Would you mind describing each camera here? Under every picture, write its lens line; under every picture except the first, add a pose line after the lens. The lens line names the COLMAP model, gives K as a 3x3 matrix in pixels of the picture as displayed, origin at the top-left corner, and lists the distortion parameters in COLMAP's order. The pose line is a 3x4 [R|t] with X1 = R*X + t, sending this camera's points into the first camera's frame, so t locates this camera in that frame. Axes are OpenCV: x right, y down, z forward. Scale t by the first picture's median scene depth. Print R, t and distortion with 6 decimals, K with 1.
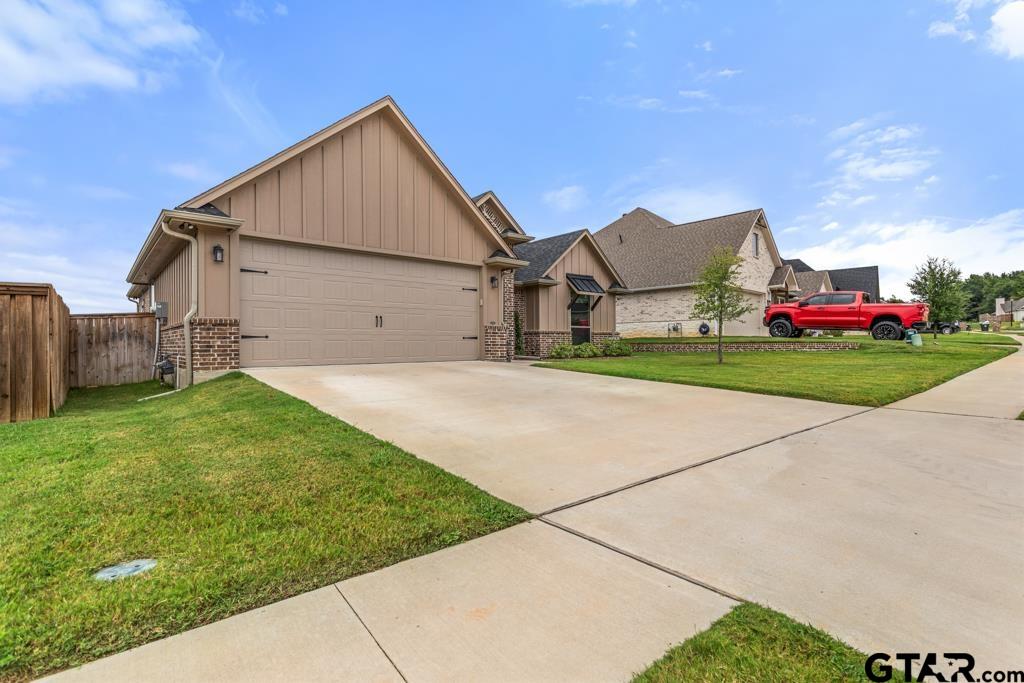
lens RADIAL K [[489.1, 0, 513.8], [0, 489.1, 340.5], [0, 0, 1]] dist [0.002077, -0.000563]
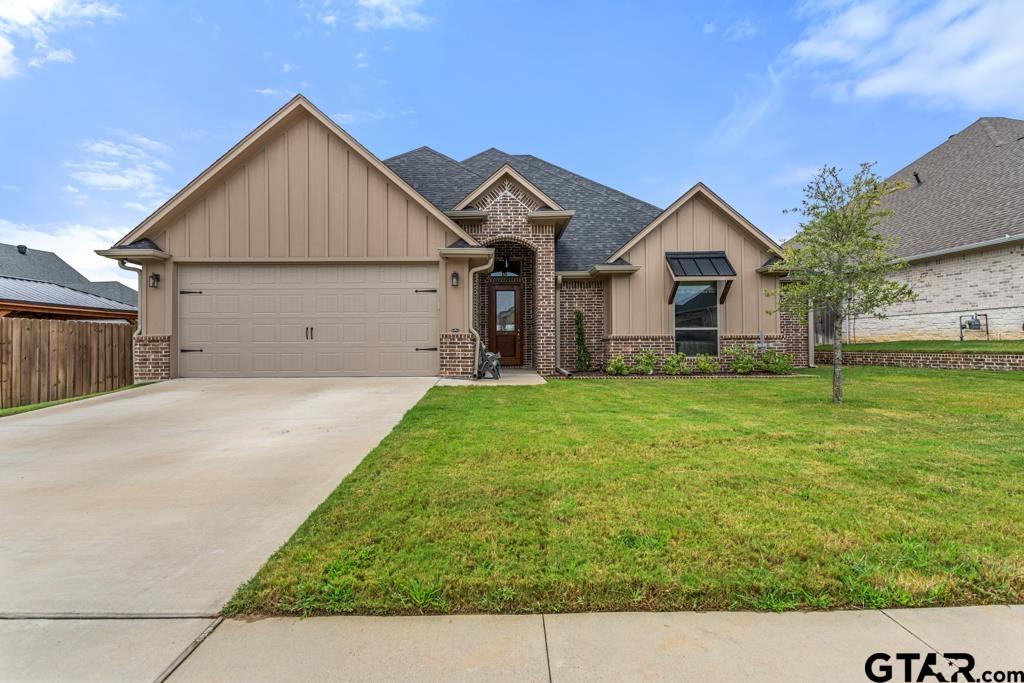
lens RADIAL K [[489.1, 0, 509.3], [0, 489.1, 342.2], [0, 0, 1]] dist [0.002077, -0.000563]
pose [[0.752403, -0.004187, -0.658690, 0.395941], [0.007227, 0.999972, 0.001898, -0.012508], [0.658663, -0.006188, 0.752412, 0.327123]]
